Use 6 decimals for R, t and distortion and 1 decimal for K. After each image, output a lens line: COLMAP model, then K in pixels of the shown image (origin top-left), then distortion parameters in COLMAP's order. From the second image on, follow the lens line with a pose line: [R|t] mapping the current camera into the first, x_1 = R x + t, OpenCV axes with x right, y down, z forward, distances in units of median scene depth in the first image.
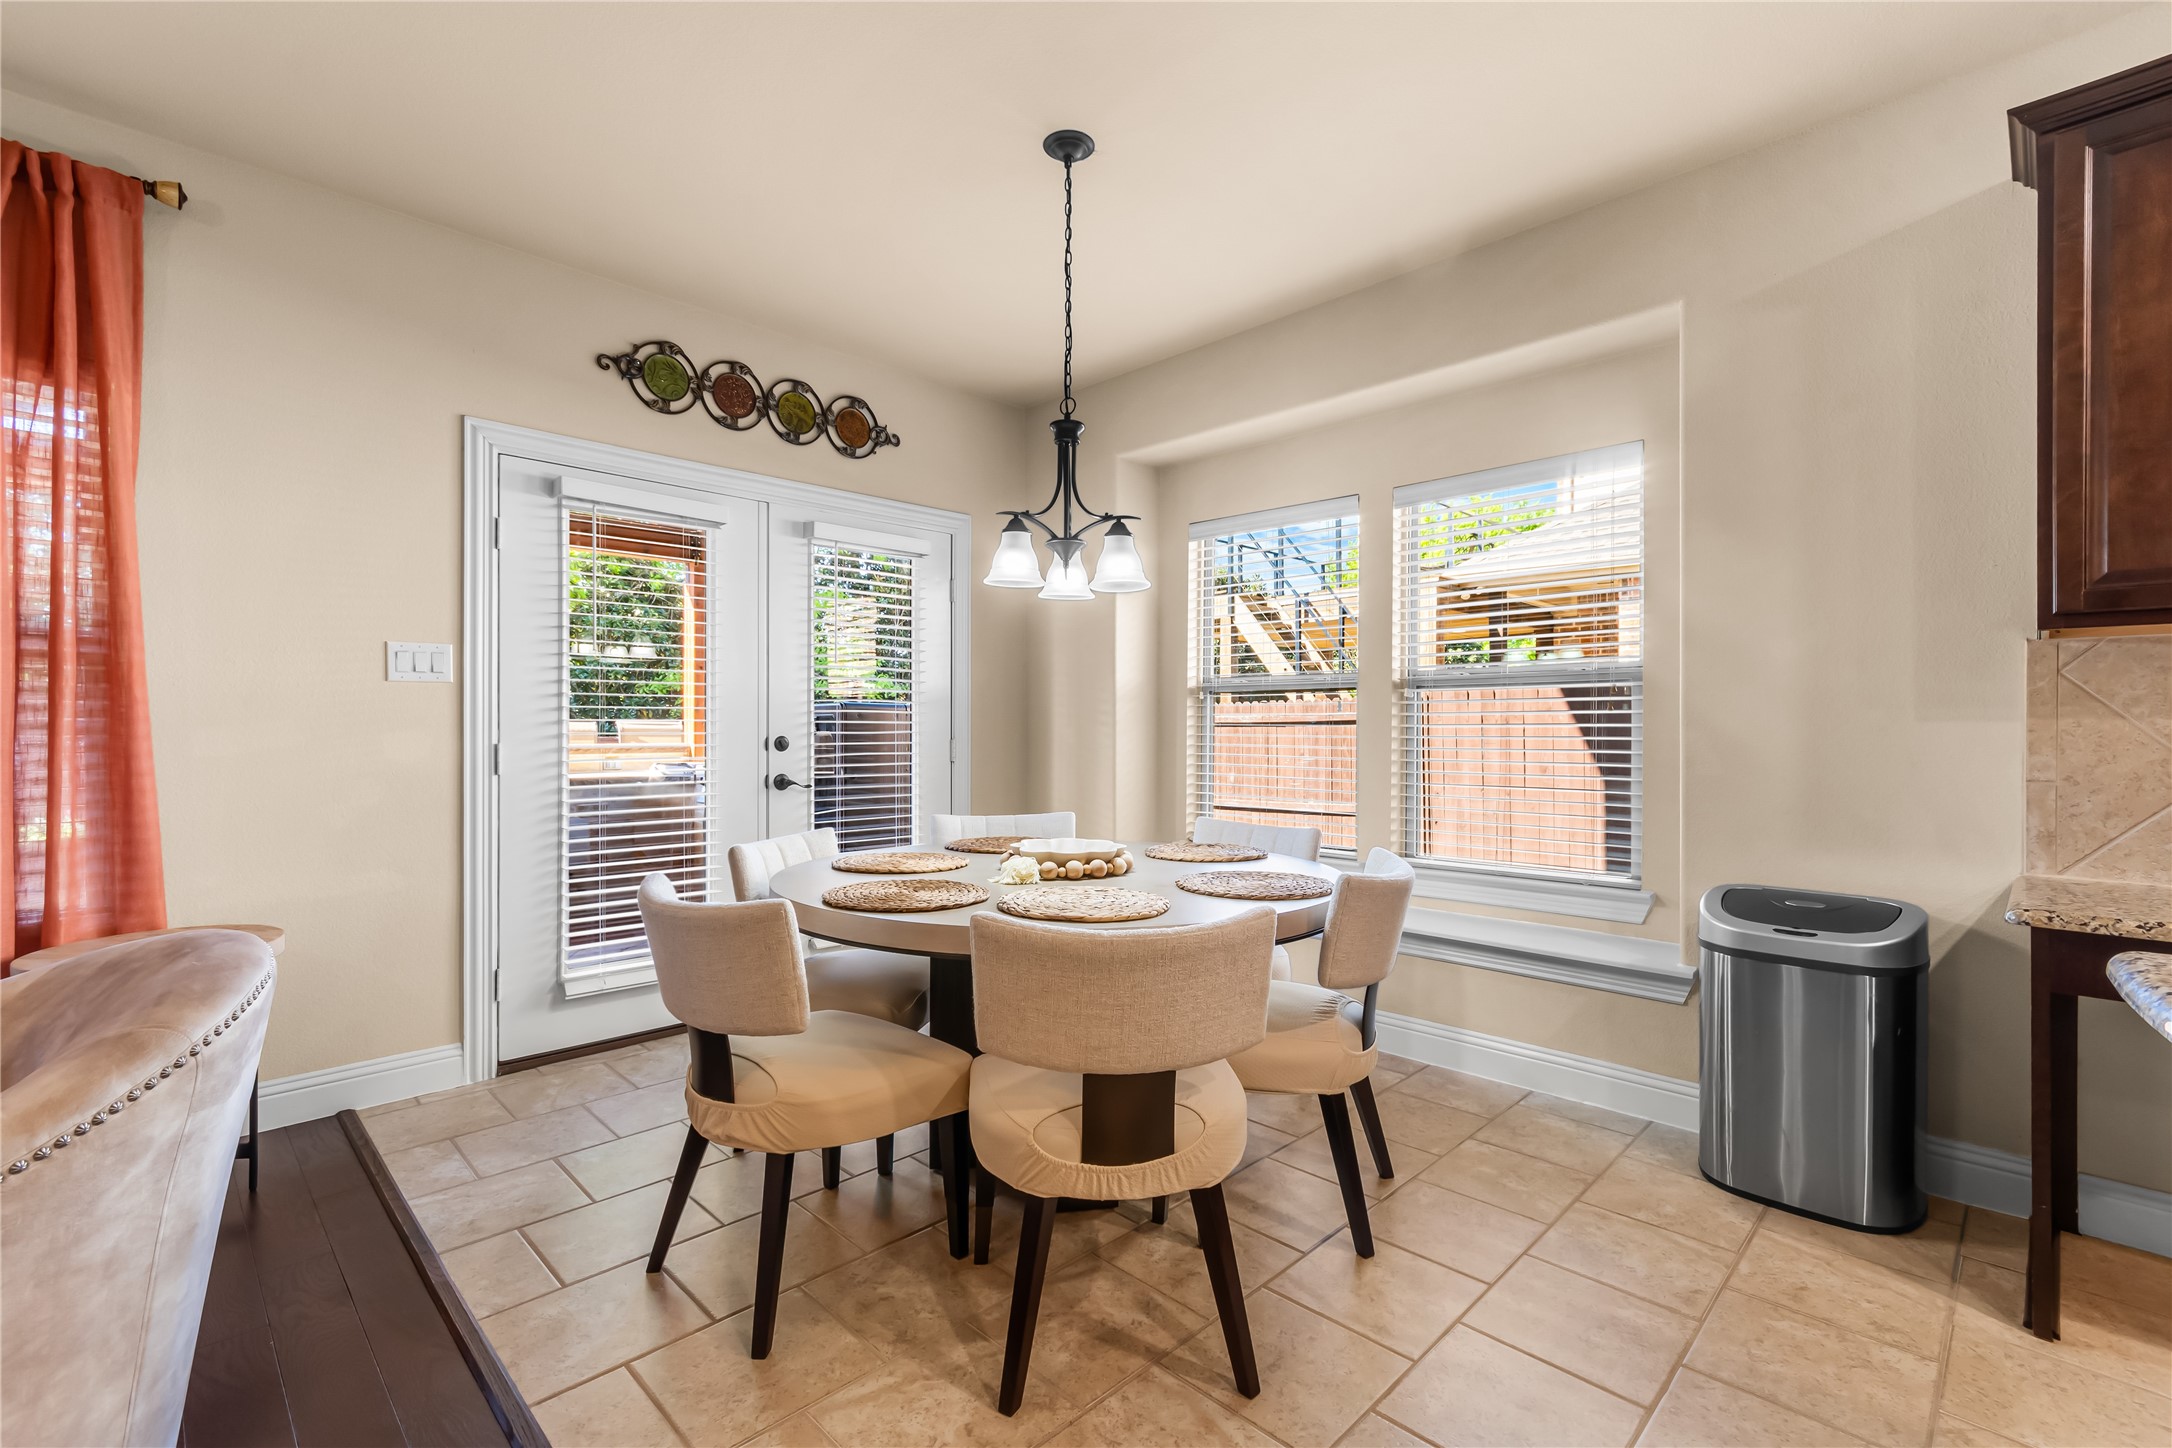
lens RADIAL K [[948.1, 0, 1091.0], [0, 948.1, 732.3], [0, 0, 1]] dist [0.004532, -0.002550]
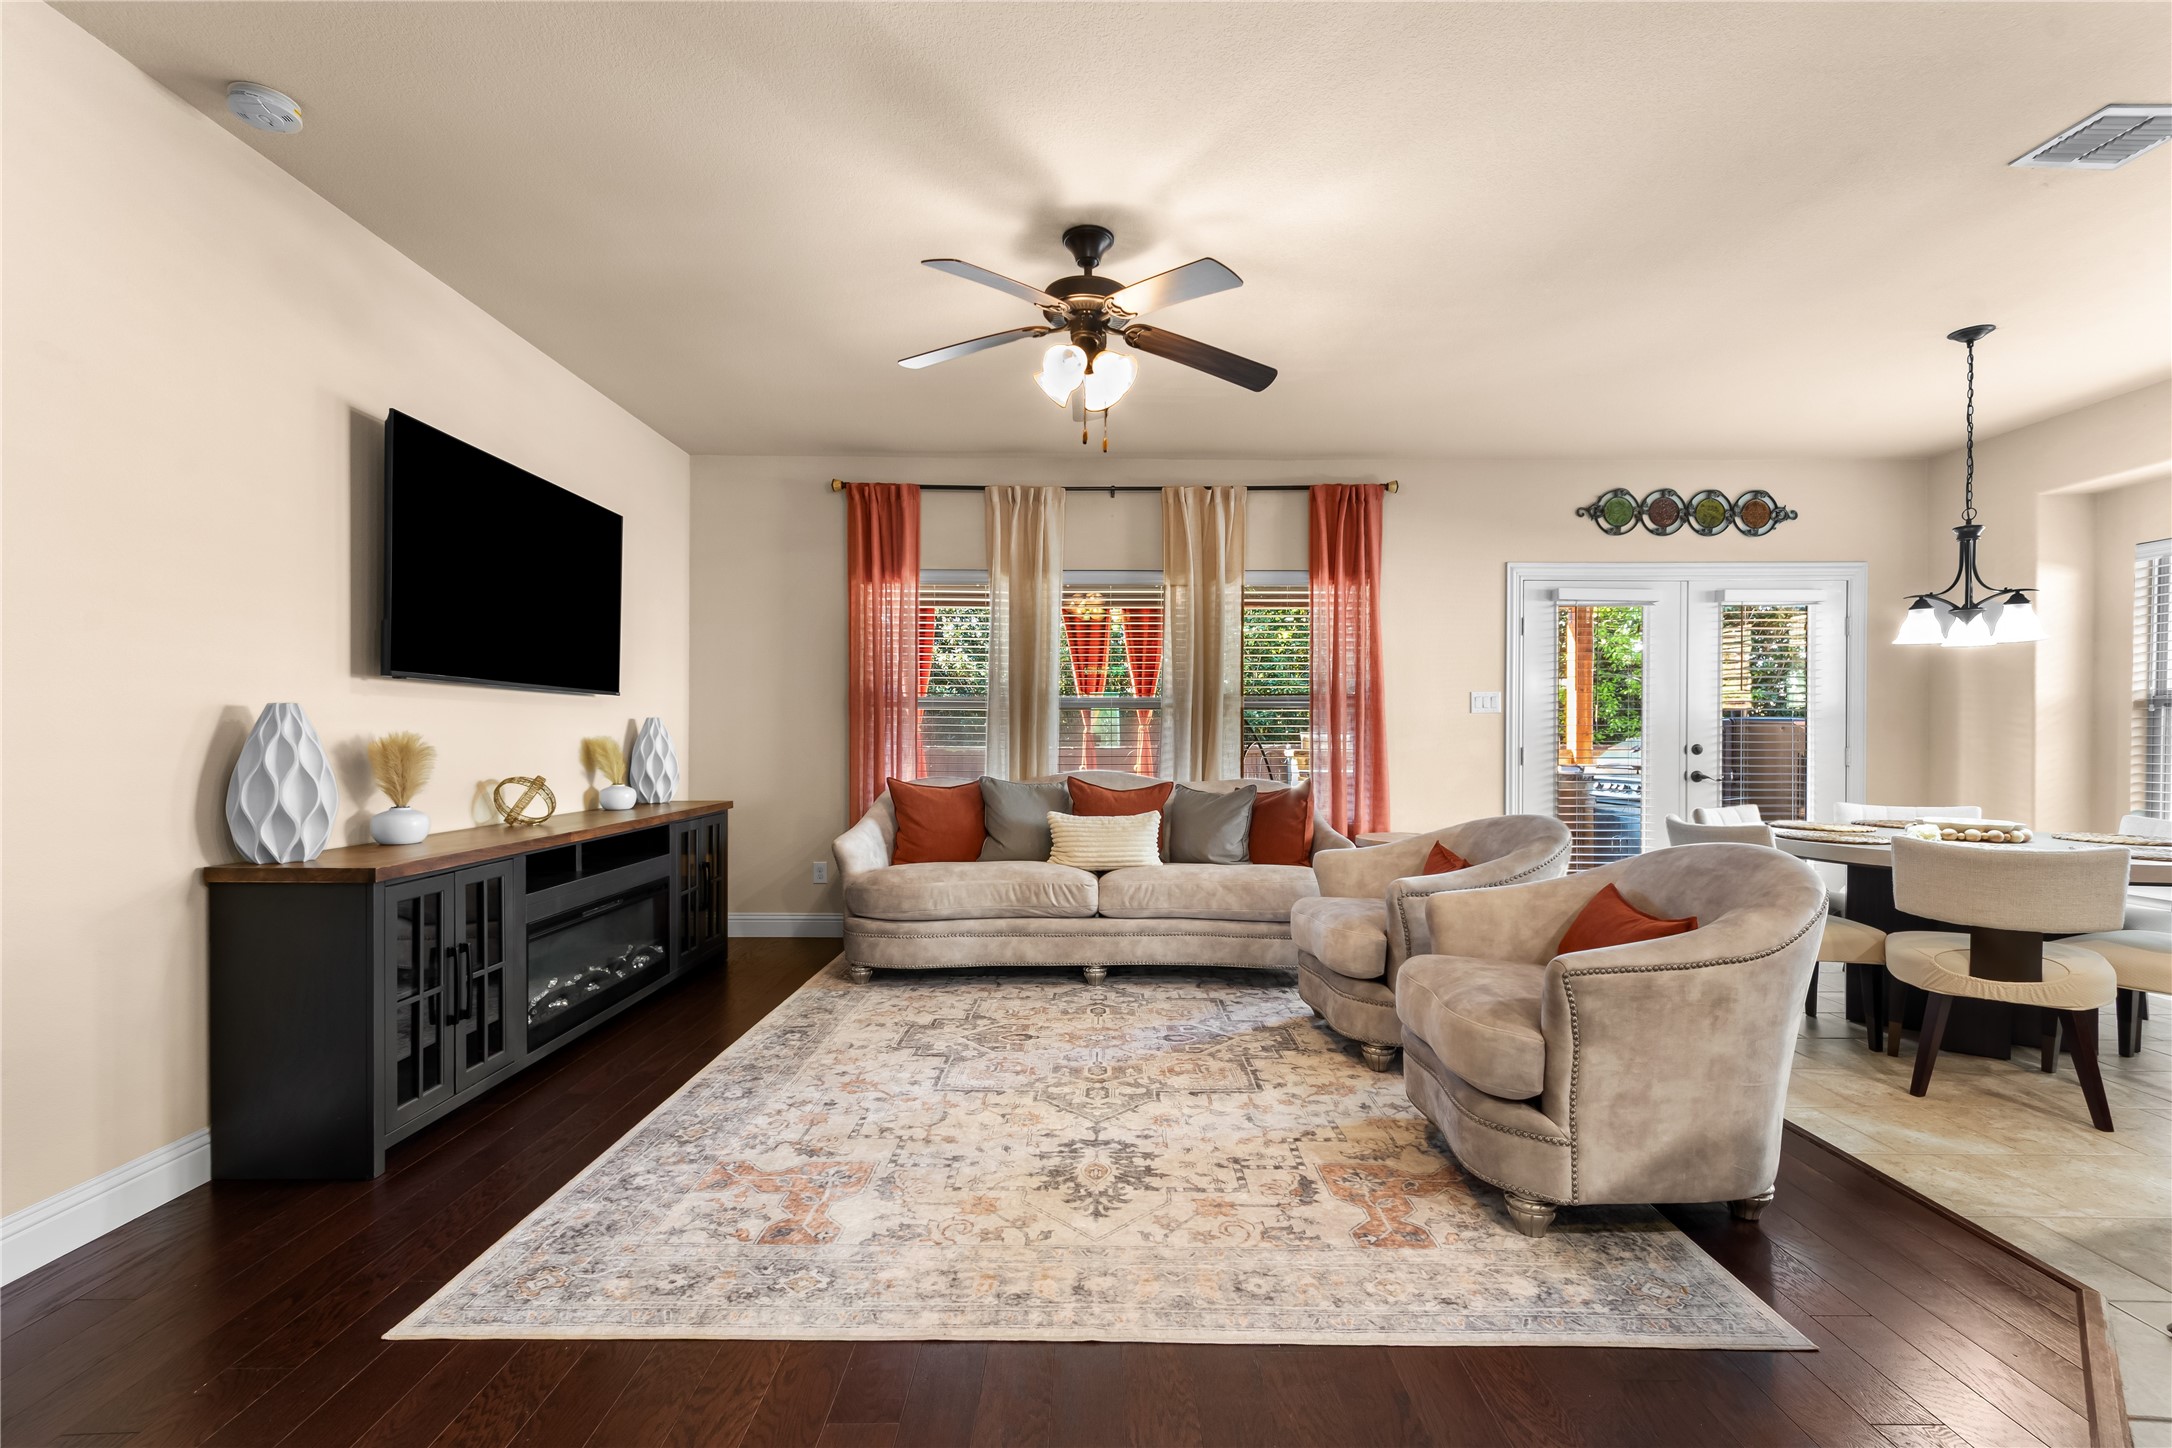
lens RADIAL K [[948.1, 0, 1093.5], [0, 948.1, 740.1], [0, 0, 1]] dist [0.004532, -0.002550]
pose [[0.706821, 0.002408, -0.707389, 0.043640], [-0.005313, 0.999984, -0.001905, 0.005262], [0.707373, 0.005105, 0.706822, -0.726461]]
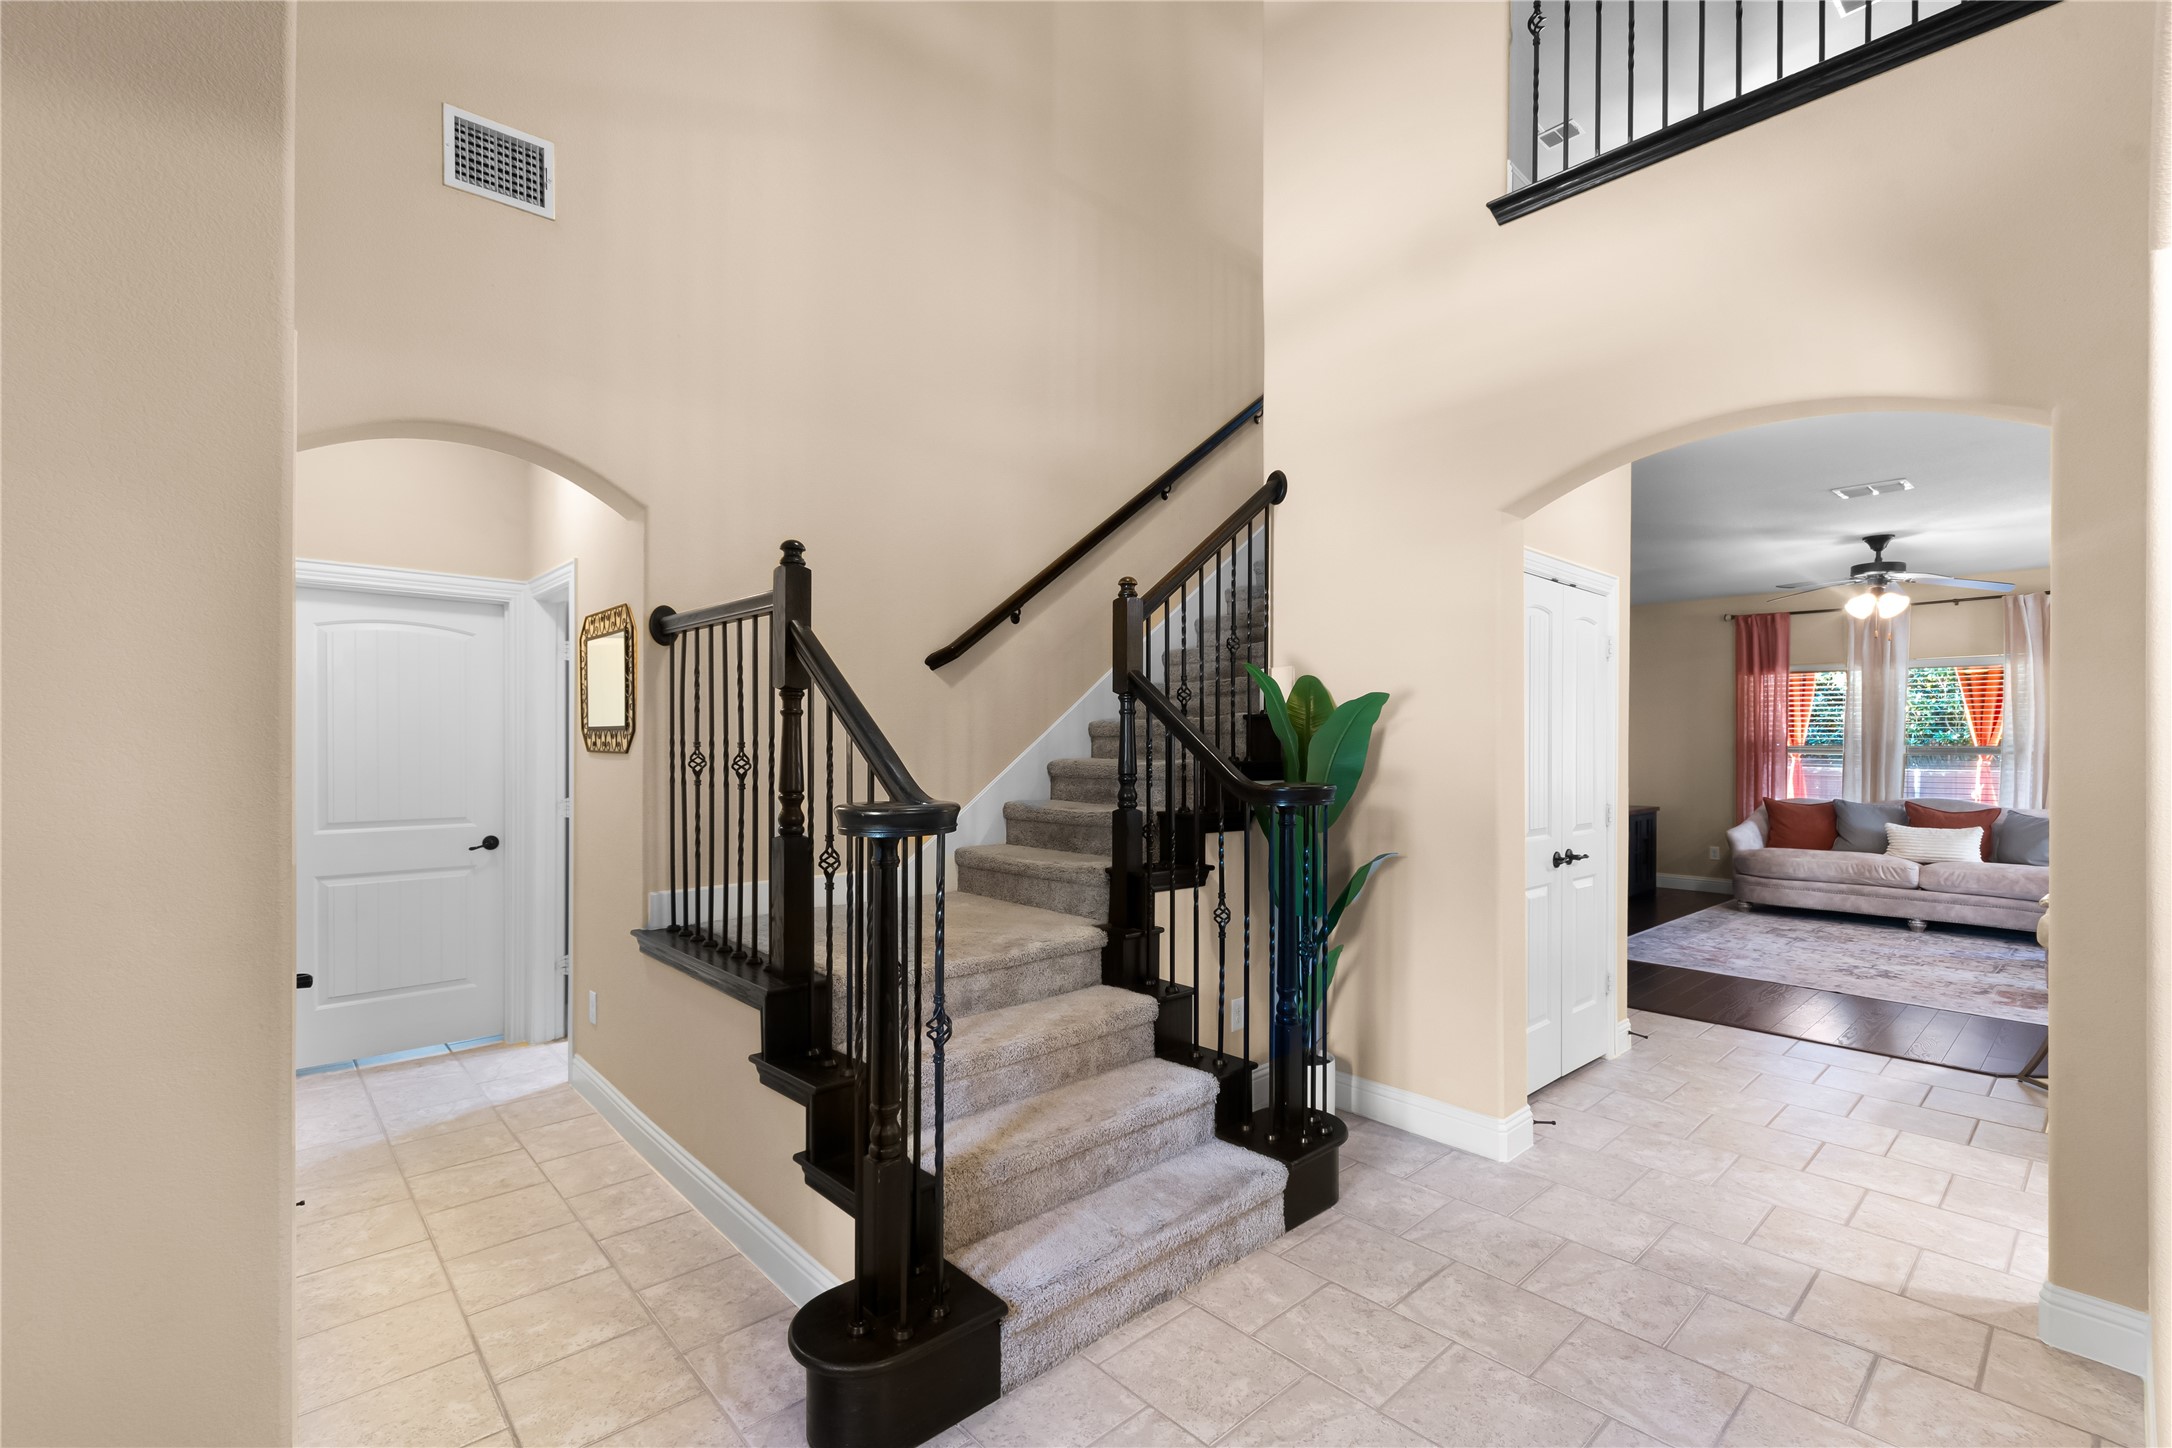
lens RADIAL K [[948.1, 0, 1083.9], [0, 948.1, 756.0], [0, 0, 1]] dist [0.004532, -0.002550]
pose [[-0.062316, 0.011674, -0.997988, 1.306774], [-0.004790, 0.999917, 0.011996, -0.063515], [0.998045, 0.005528, -0.062255, -1.496277]]
